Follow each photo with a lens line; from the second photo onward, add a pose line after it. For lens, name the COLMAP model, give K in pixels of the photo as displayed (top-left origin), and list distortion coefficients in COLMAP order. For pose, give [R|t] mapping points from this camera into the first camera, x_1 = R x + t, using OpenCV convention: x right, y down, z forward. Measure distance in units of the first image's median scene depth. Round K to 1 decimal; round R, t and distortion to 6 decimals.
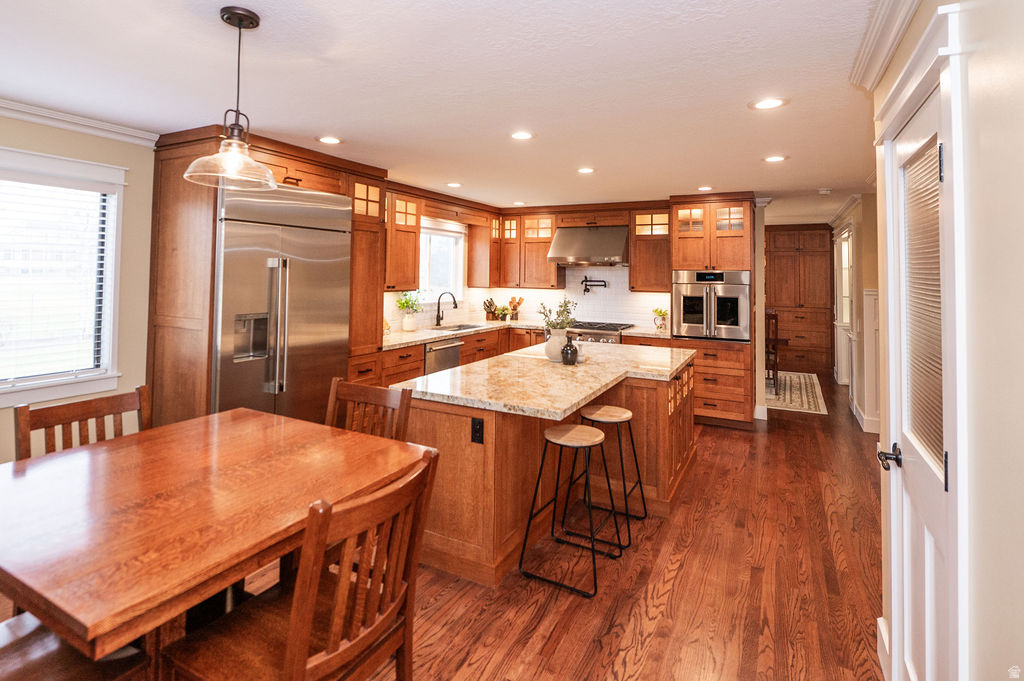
lens RADIAL K [[523.2, 0, 493.7], [0, 523.2, 256.9], [0, 0, 1]] dist [0.000032, -0.000174]
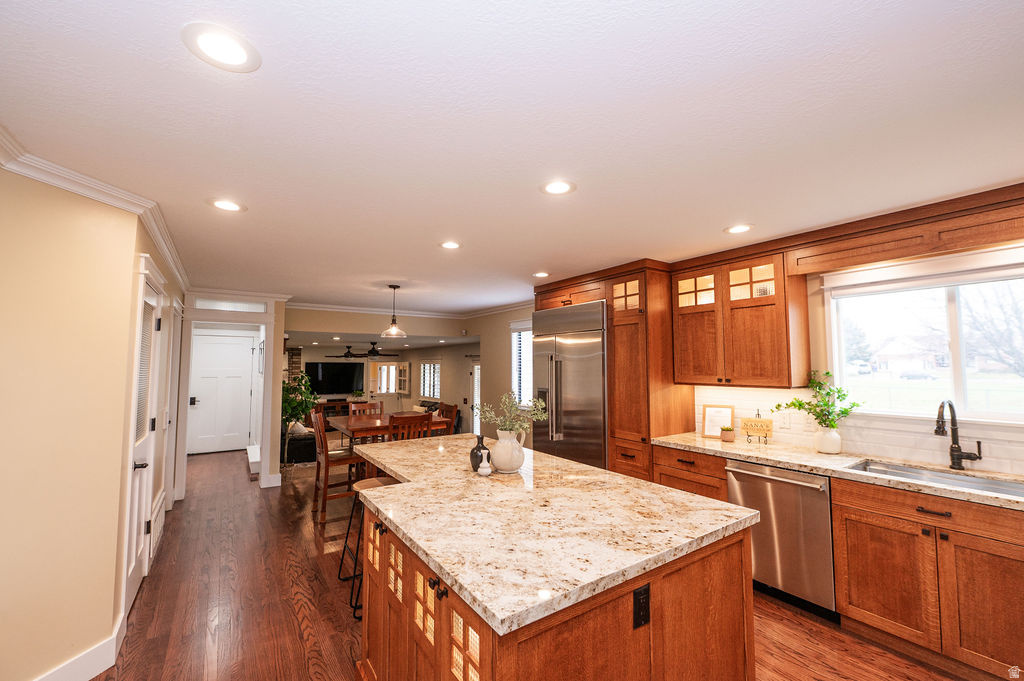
lens RADIAL K [[415.2, 0, 512.3], [0, 415.2, 341.2], [0, 0, 1]] dist [-0.004544, -0.000384]
pose [[-0.448023, -0.066124, -0.891573, 0.438351], [0.023236, 0.996063, -0.085549, 0.037059], [0.893720, -0.059044, -0.444723, 0.824409]]
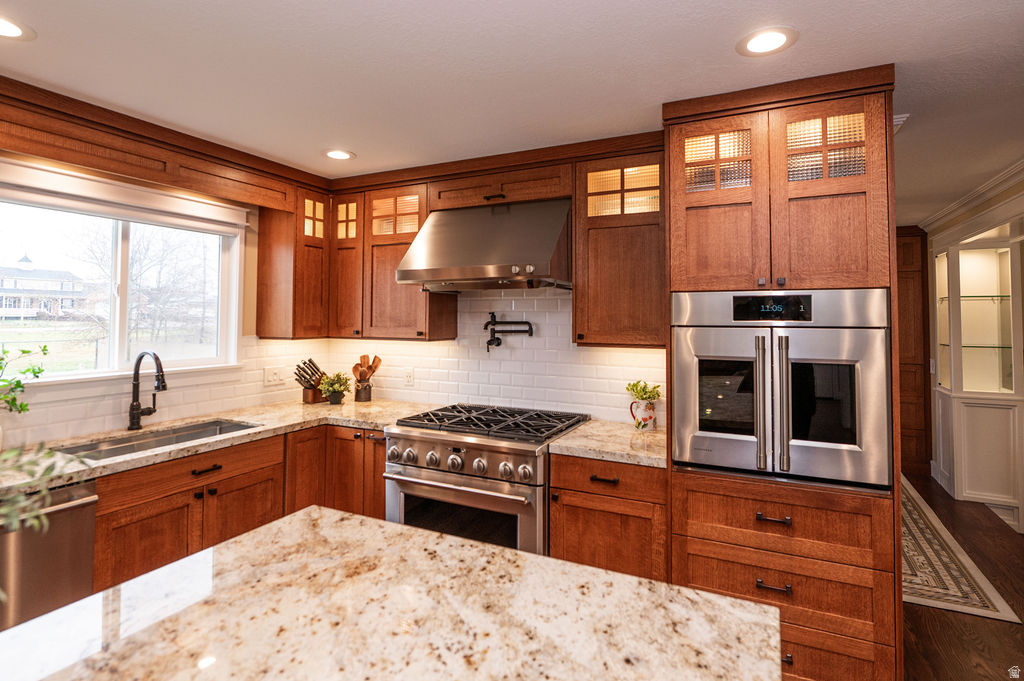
lens RADIAL K [[517.0, 0, 513.5], [0, 517.0, 303.8], [0, 0, 1]] dist [-0.002806, -0.000517]
pose [[0.999015, -0.007655, 0.043717, 0.191991], [0.007480, 0.999963, 0.004174, 0.029181], [-0.043748, -0.003843, 0.999035, 0.573263]]
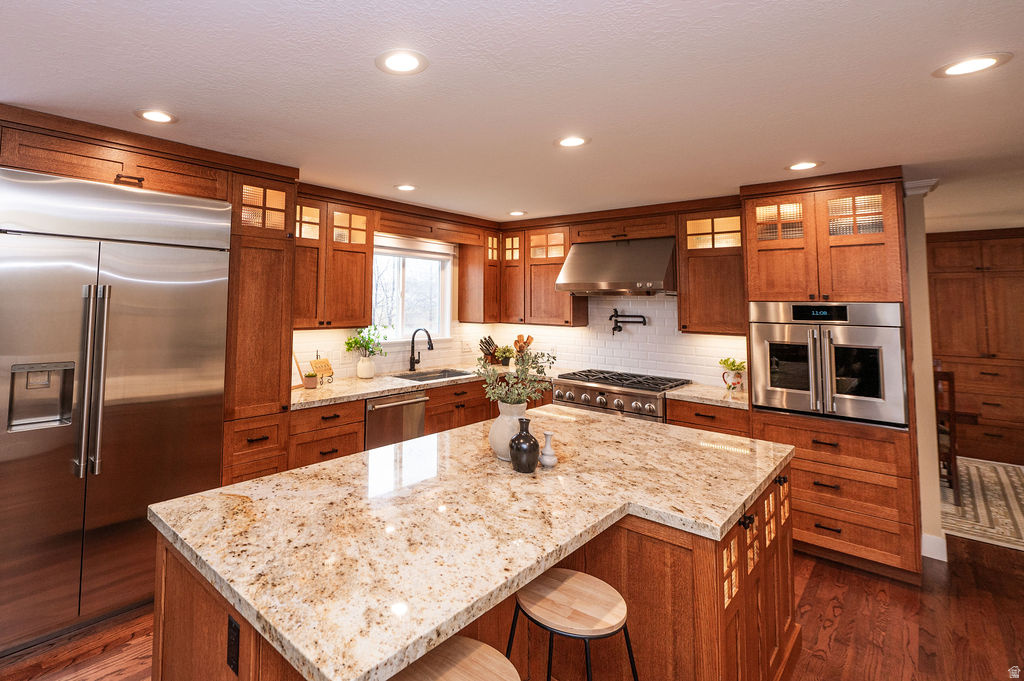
lens RADIAL K [[501.1, 0, 401.1], [0, 501.1, 266.4], [0, 0, 1]] dist [-0.004864, -0.000509]
pose [[0.953190, -0.019607, -0.301737, 0.113289], [0.007207, 0.999085, -0.042154, 0.005045], [0.302287, 0.038007, 0.952459, 0.267913]]
